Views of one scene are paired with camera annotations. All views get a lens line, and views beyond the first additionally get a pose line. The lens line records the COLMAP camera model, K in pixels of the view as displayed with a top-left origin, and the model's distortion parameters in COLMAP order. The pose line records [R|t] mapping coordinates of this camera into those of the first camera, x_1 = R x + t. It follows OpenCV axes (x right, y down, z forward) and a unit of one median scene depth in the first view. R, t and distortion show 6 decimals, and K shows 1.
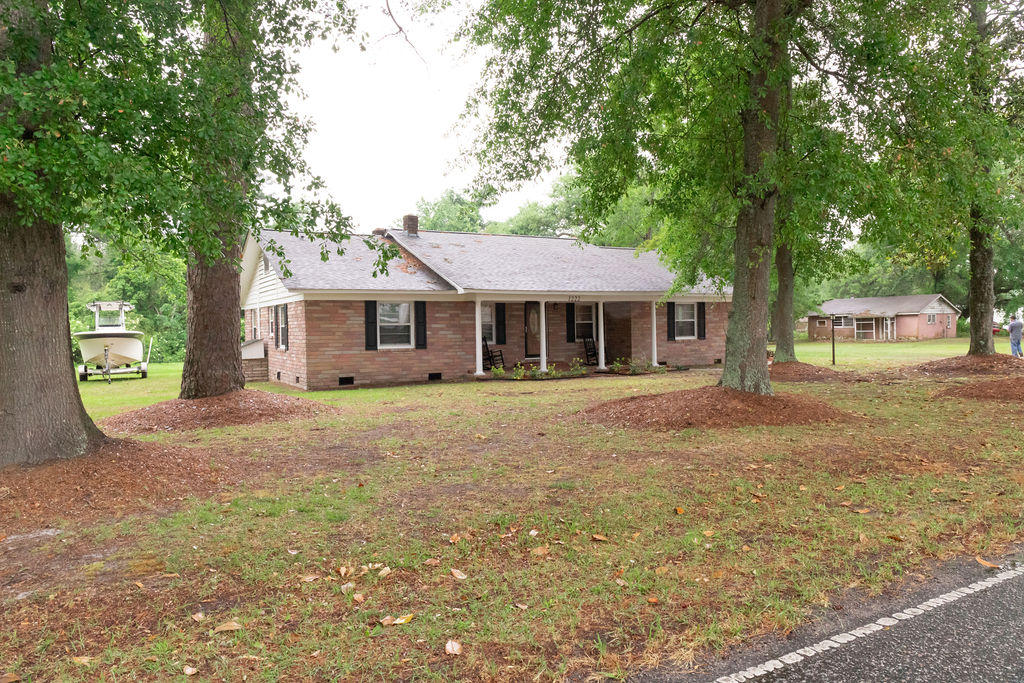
lens RADIAL K [[707.0, 0, 508.5], [0, 707.0, 342.0], [0, 0, 1]] dist [-0.030851, 0.004096]
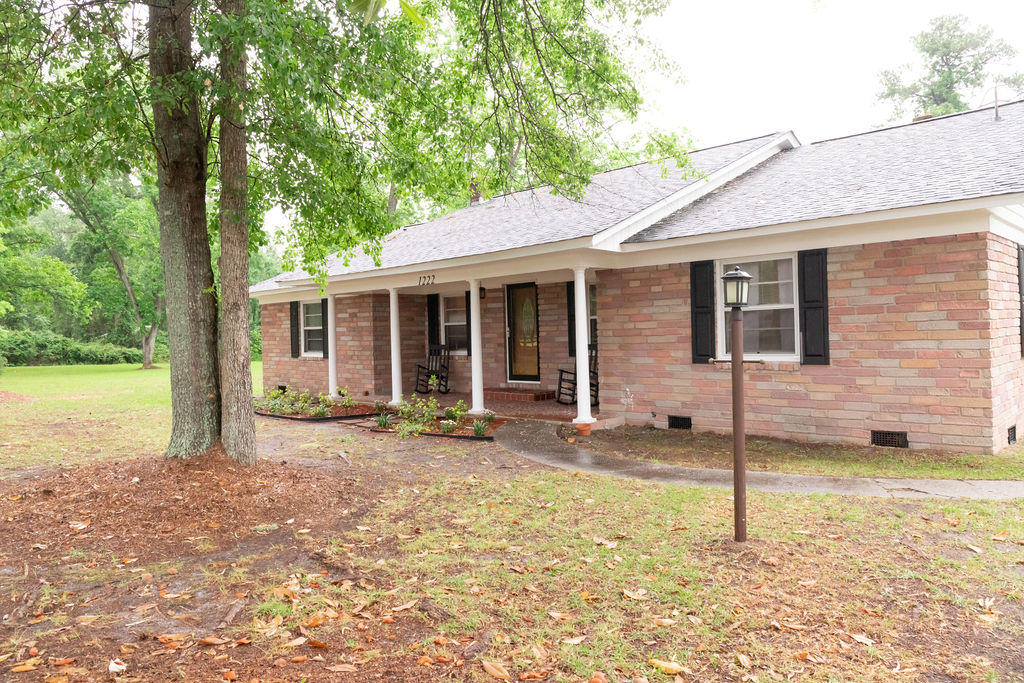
lens RADIAL K [[707.0, 0, 513.8], [0, 707.0, 342.9], [0, 0, 1]] dist [-0.030851, 0.004096]
pose [[0.278029, 0.020390, -0.960356, 0.700029], [-0.005619, 0.999792, 0.019601, -0.024591], [0.960556, -0.000054, 0.278085, 0.983911]]
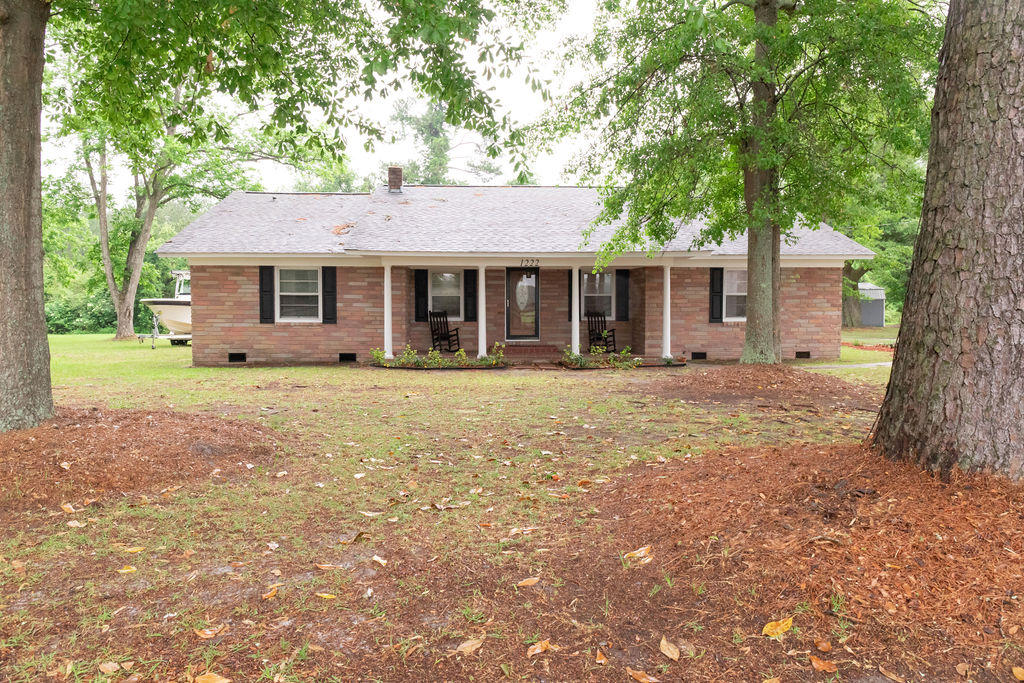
lens RADIAL K [[707.0, 0, 514.9], [0, 707.0, 337.3], [0, 0, 1]] dist [-0.030851, 0.004096]
pose [[0.902708, 0.038539, -0.428524, 0.434769], [-0.024804, 0.998985, 0.037593, -0.010987], [0.429538, -0.023306, 0.902748, 0.340715]]
